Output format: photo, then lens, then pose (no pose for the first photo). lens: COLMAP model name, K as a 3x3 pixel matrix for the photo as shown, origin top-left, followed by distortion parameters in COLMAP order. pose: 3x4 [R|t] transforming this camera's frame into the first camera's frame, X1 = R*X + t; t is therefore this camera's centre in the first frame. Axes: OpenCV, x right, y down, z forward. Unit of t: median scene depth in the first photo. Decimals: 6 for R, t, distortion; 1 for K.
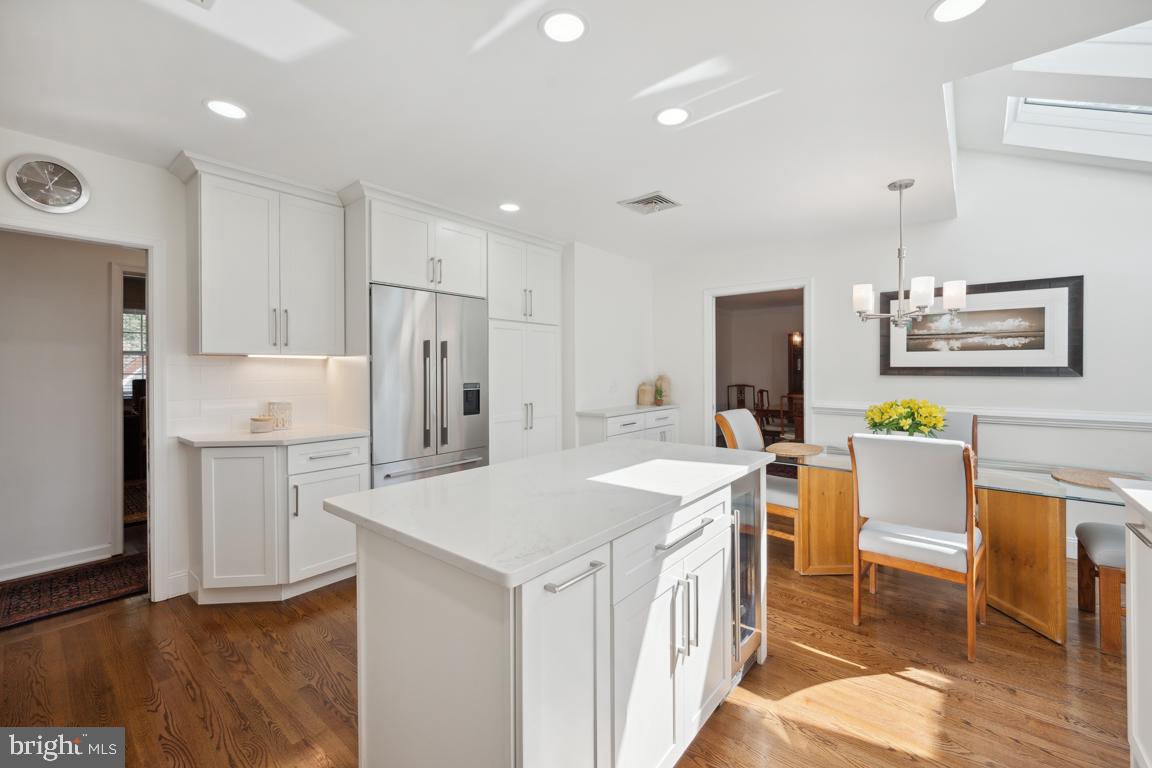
lens RADIAL K [[471.8, 0, 573.9], [0, 471.8, 367.8], [0, 0, 1]] dist [-0.012842, 0.001086]
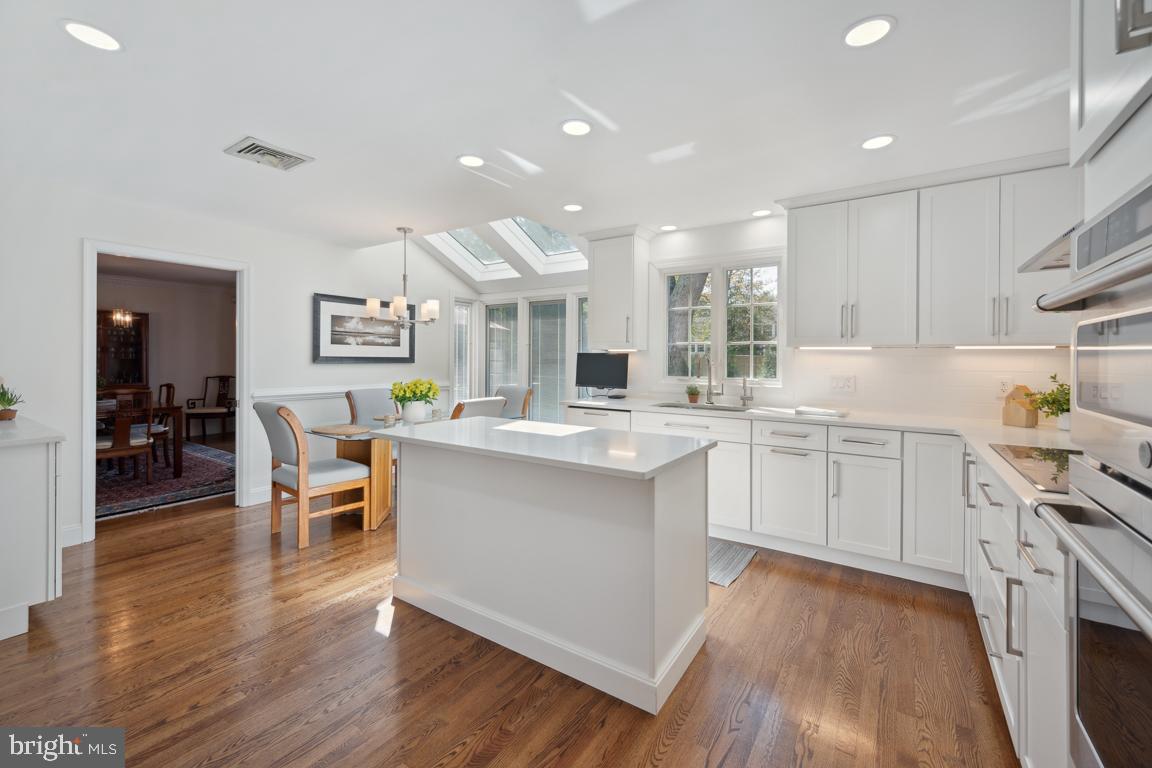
lens RADIAL K [[471.8, 0, 595.2], [0, 471.8, 355.0], [0, 0, 1]] dist [-0.012842, 0.001086]
pose [[-0.129899, 0.007937, 0.991495, -0.645469], [-0.011628, 0.999887, -0.009527, -0.002220], [-0.991459, -0.012766, -0.129792, 0.492703]]
